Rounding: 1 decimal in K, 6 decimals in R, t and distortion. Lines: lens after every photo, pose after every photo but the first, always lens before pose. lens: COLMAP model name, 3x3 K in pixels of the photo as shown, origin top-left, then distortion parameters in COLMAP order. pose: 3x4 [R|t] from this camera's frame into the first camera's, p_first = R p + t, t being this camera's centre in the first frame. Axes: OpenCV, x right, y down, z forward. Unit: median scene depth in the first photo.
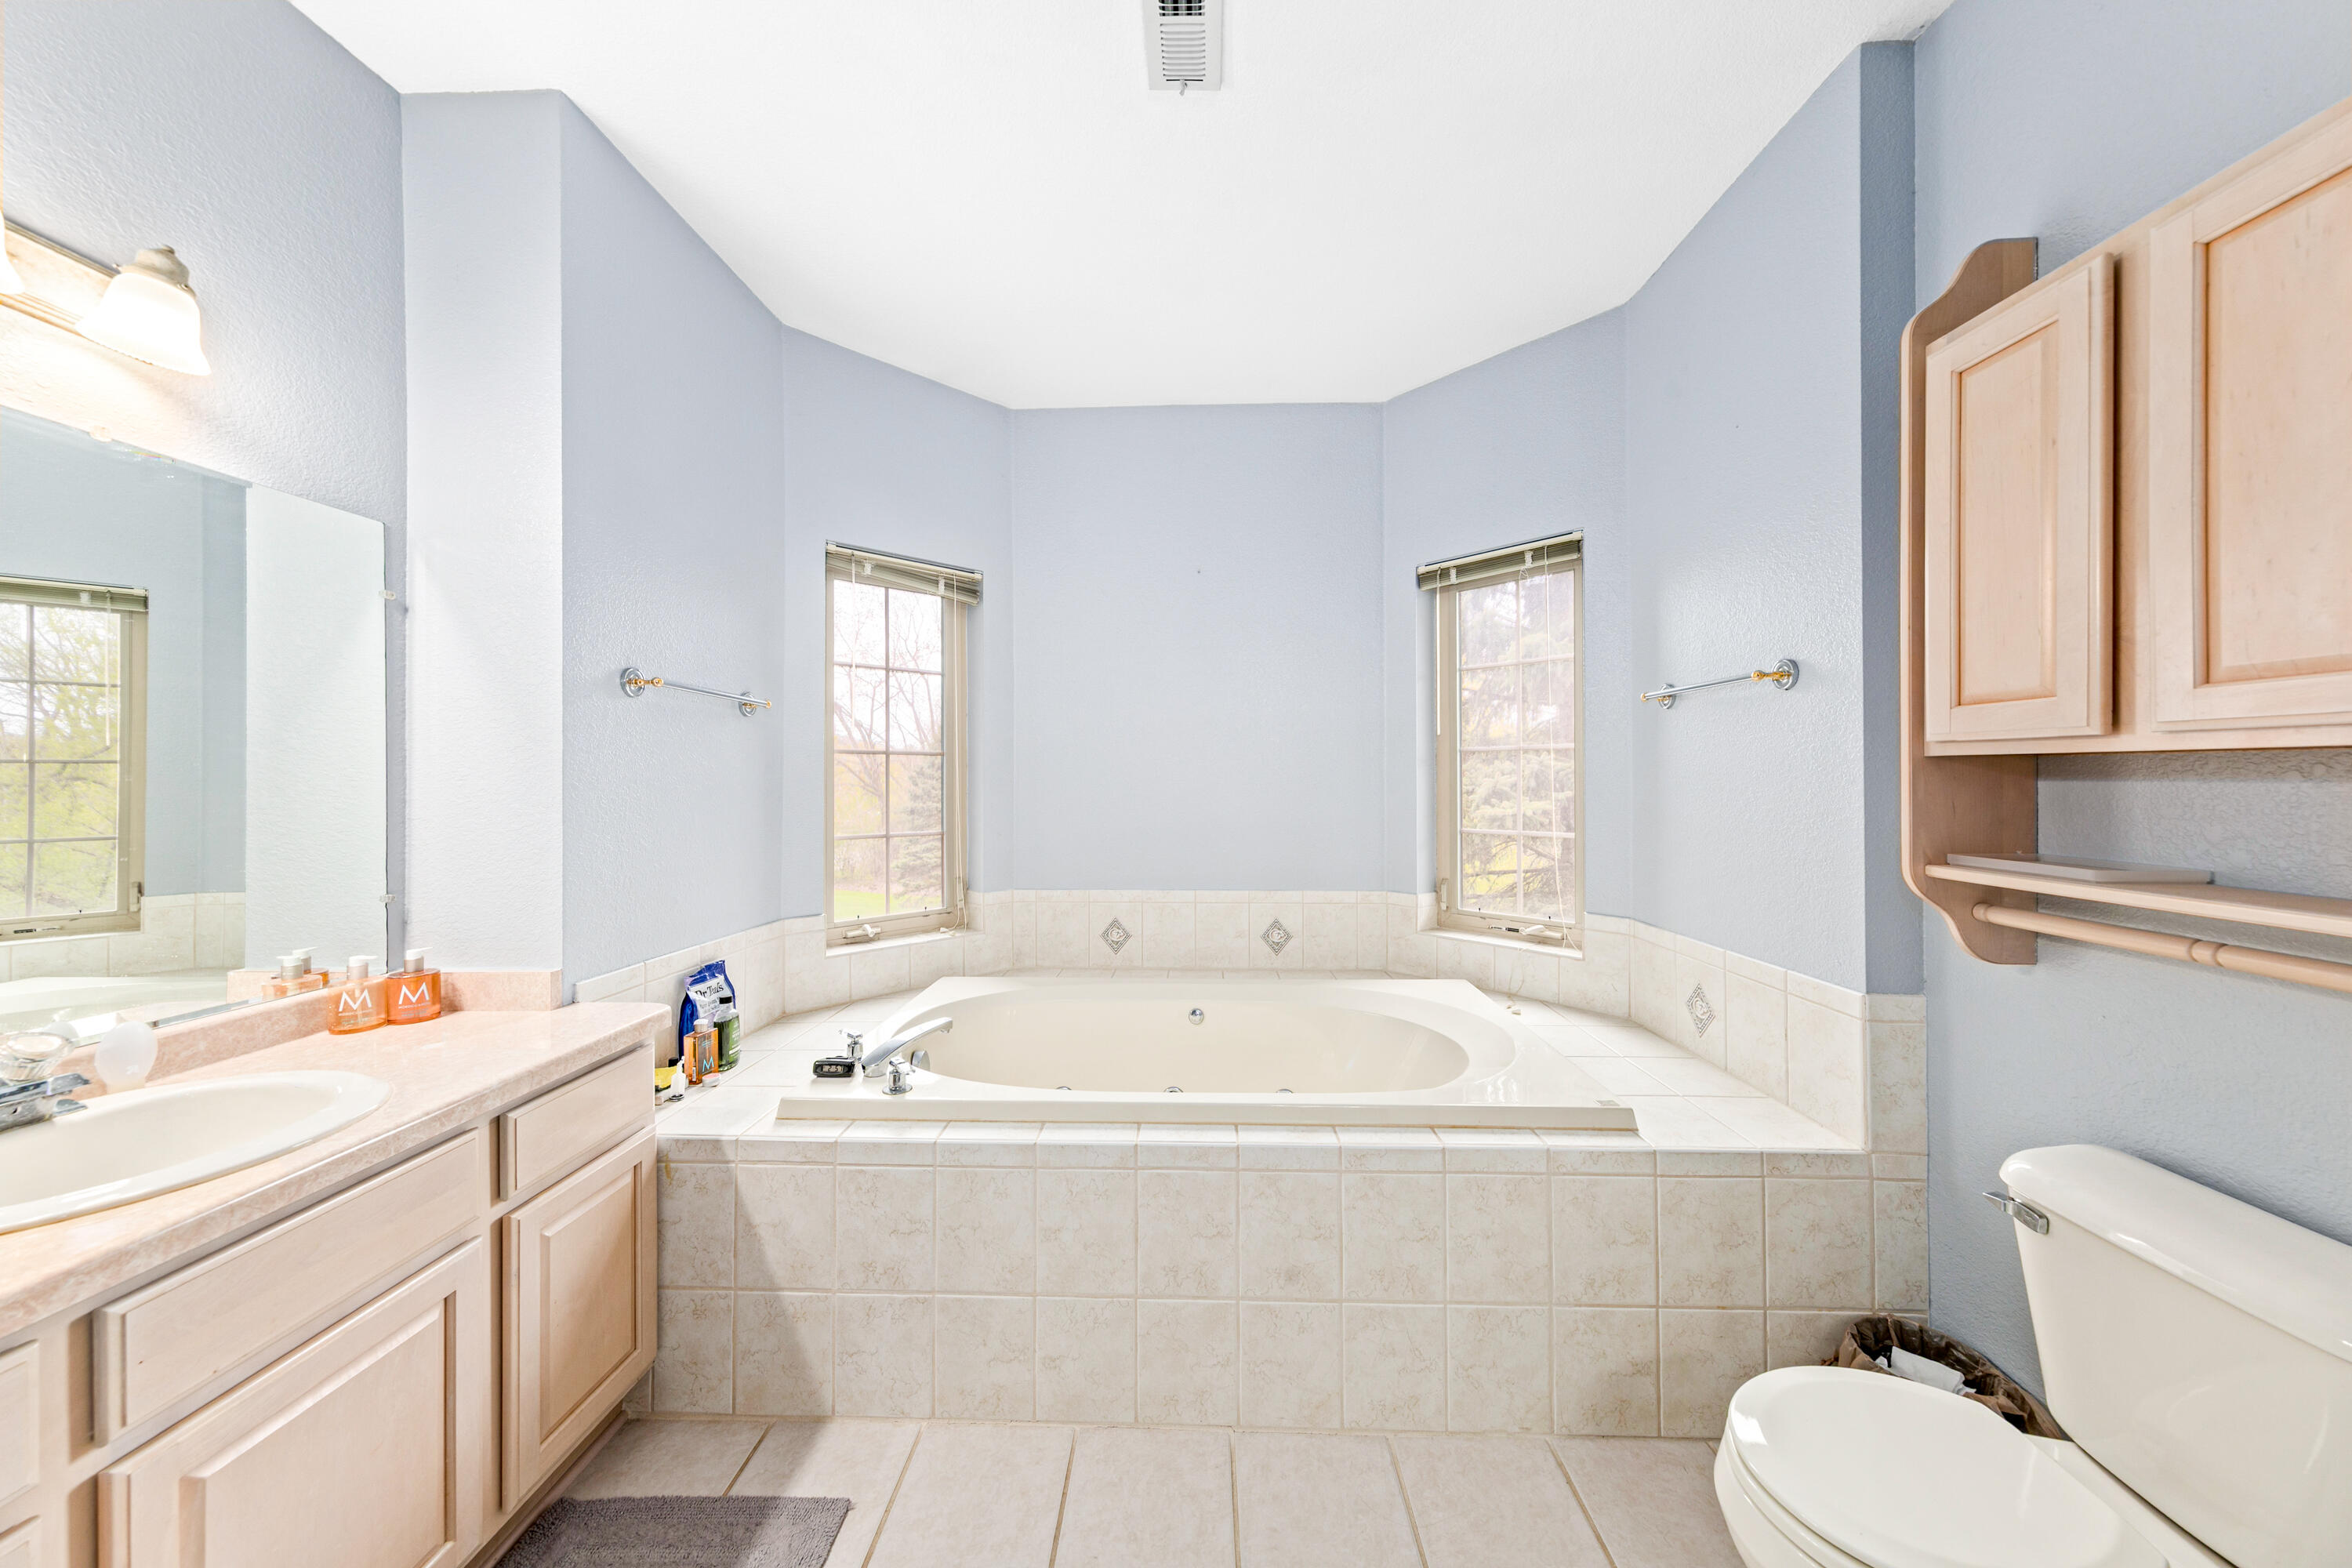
lens RADIAL K [[783.5, 0, 1146.6], [0, 783.5, 778.8], [0, 0, 1]] dist [0.008394, -0.001411]
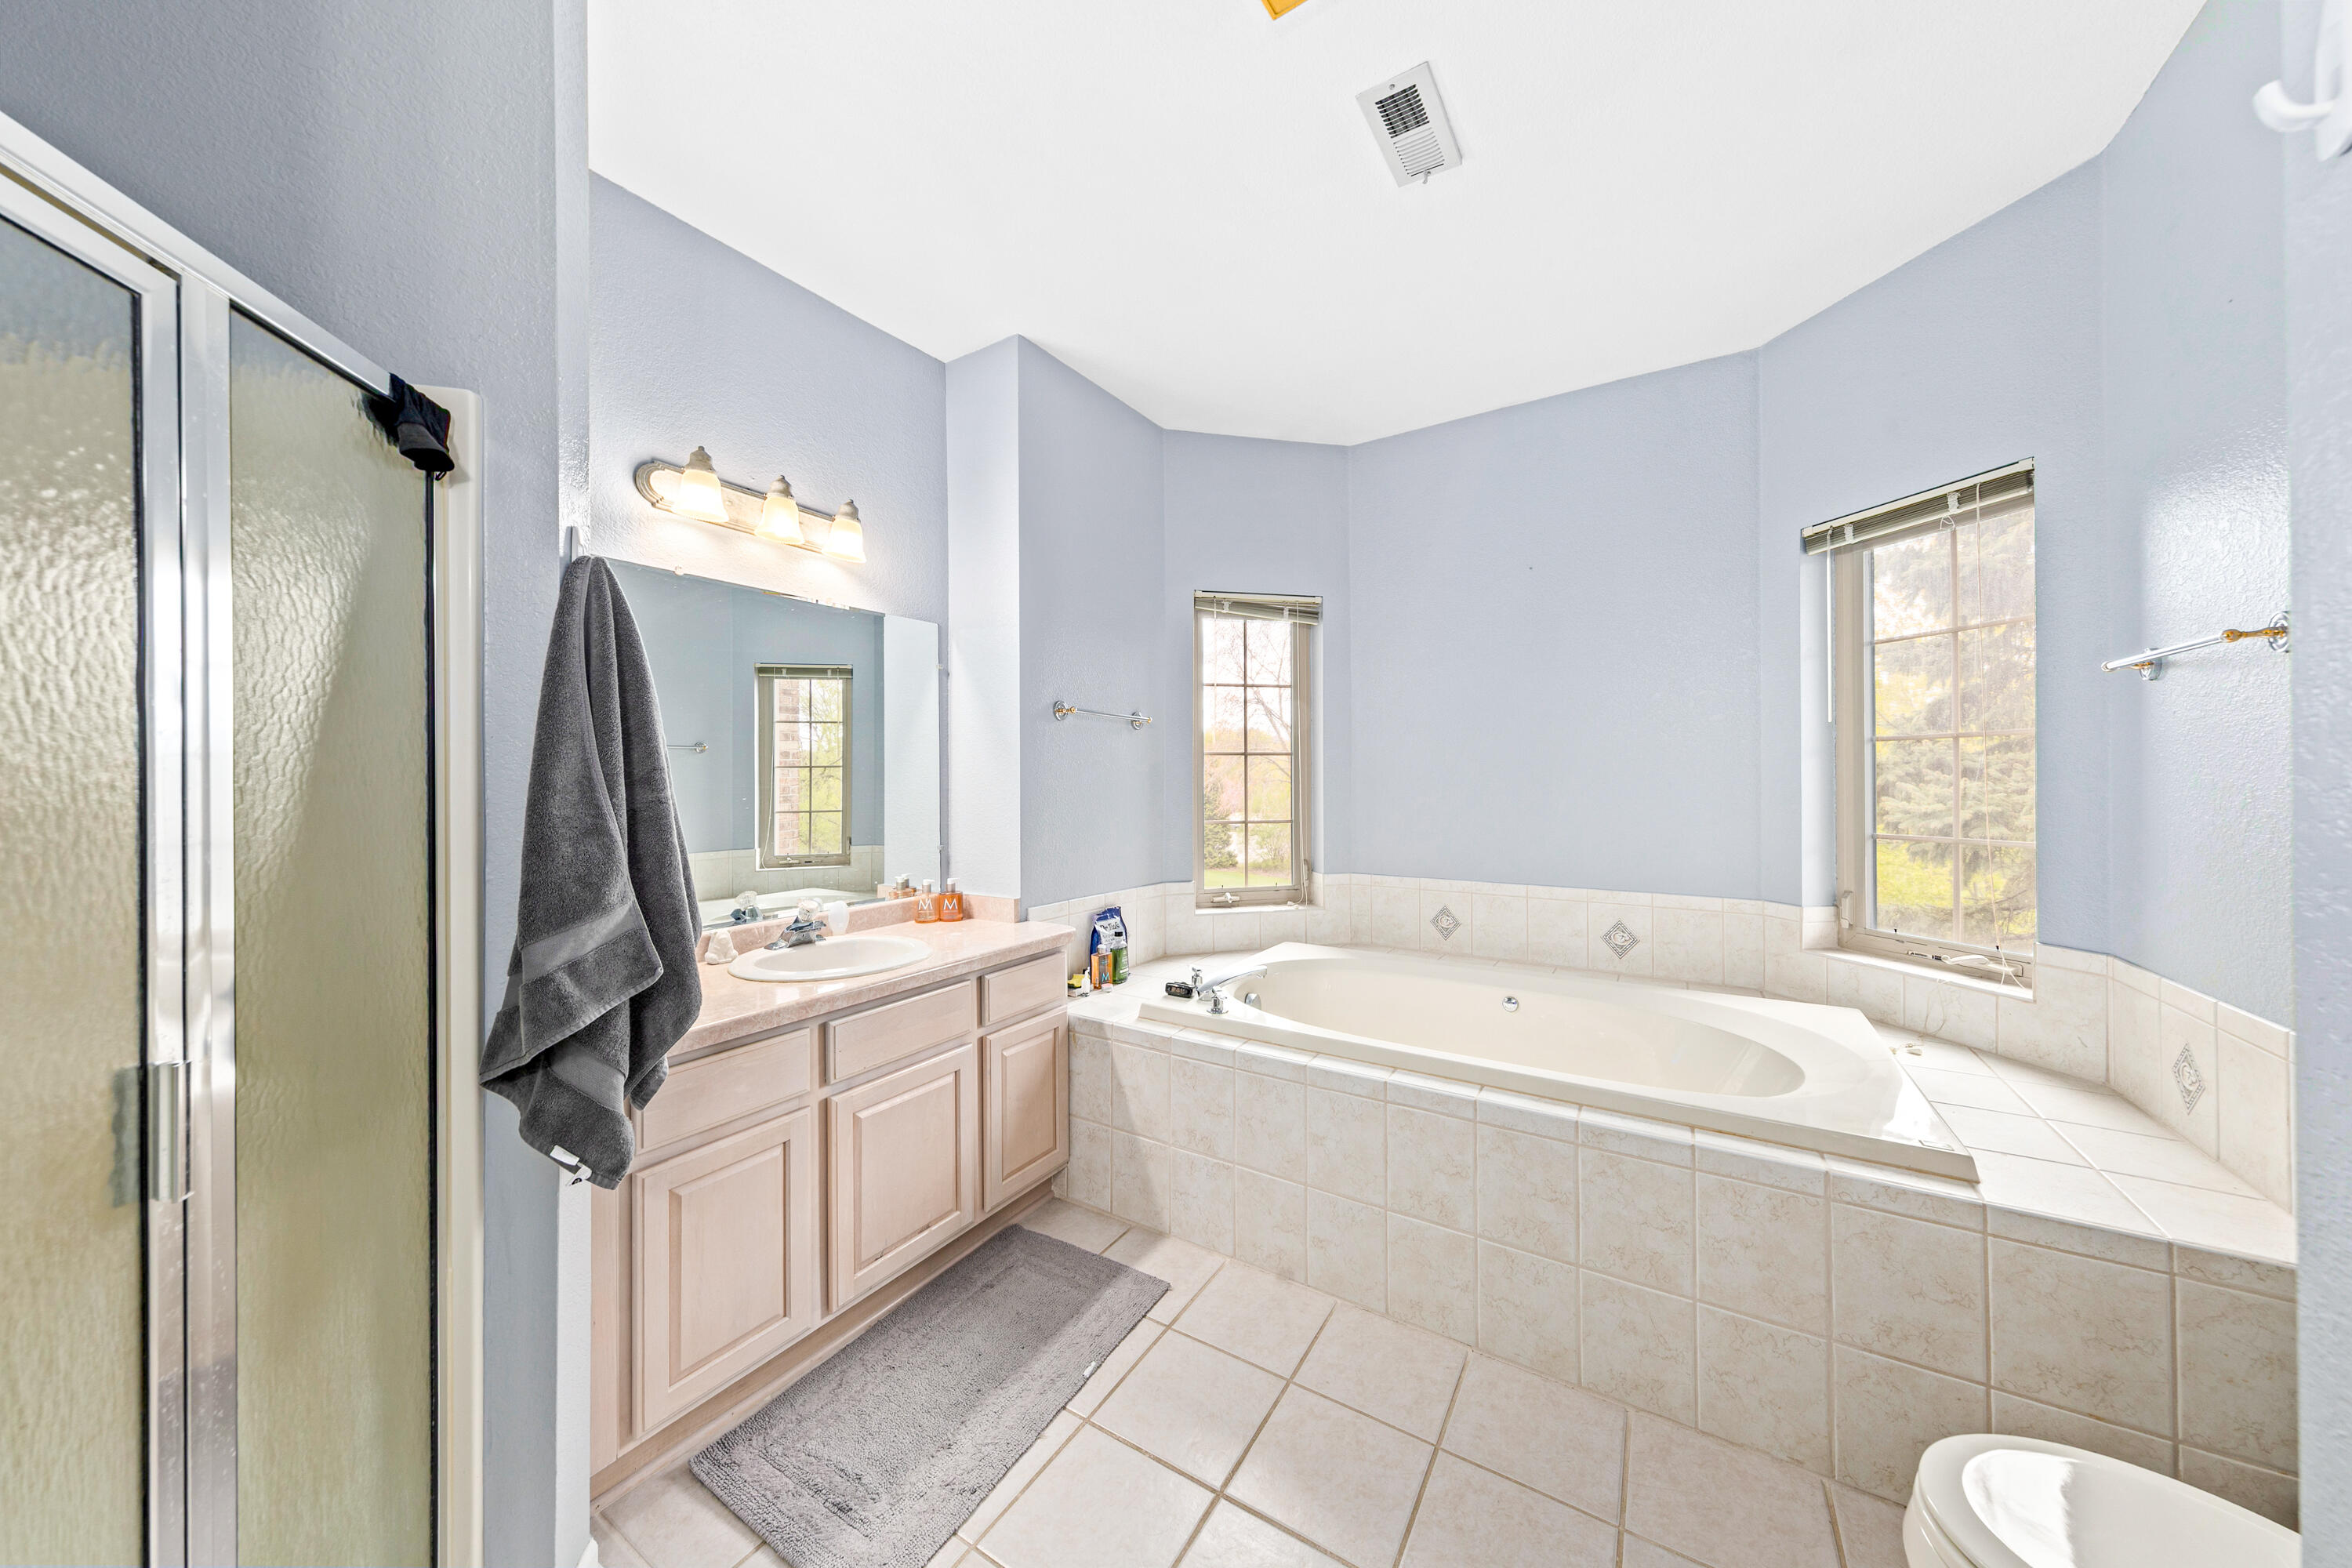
lens RADIAL K [[783.5, 0, 1146.6], [0, 783.5, 778.8], [0, 0, 1]] dist [0.008394, -0.001411]
pose [[0.852242, -0.000597, -0.523147, 0.287612], [0.002913, 0.999989, 0.003604, 0.000682], [0.523140, -0.004596, 0.852235, -0.194713]]
